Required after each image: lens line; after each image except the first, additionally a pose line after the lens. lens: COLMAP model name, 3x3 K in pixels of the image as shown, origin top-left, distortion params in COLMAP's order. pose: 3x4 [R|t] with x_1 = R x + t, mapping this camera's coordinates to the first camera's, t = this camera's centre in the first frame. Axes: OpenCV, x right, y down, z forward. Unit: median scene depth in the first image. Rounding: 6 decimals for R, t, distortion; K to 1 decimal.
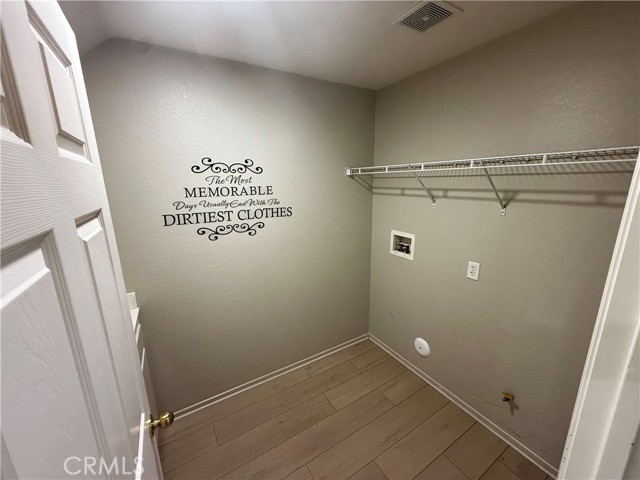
lens RADIAL K [[257.4, 0, 322.2], [0, 257.4, 239.9], [0, 0, 1]] dist [-0.003935, -0.000050]
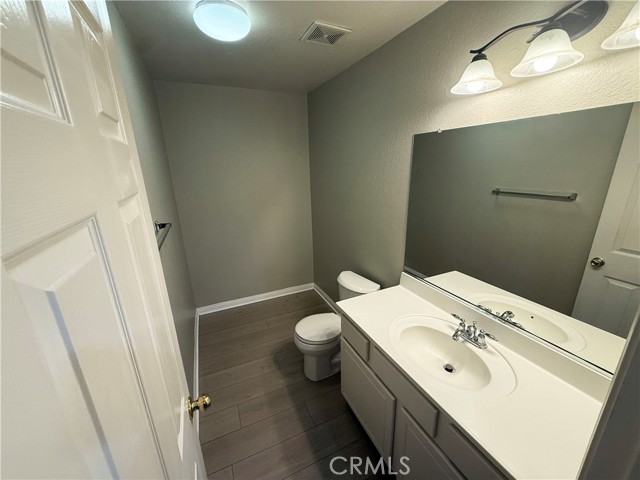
lens RADIAL K [[257.4, 0, 318.8], [0, 257.4, 239.1], [0, 0, 1]] dist [-0.003935, -0.000050]
pose [[0.992765, 0.024701, -0.117506, -0.061144], [-0.017473, 0.997914, 0.062148, -0.019372], [0.118796, -0.059645, 0.991126, 0.093656]]
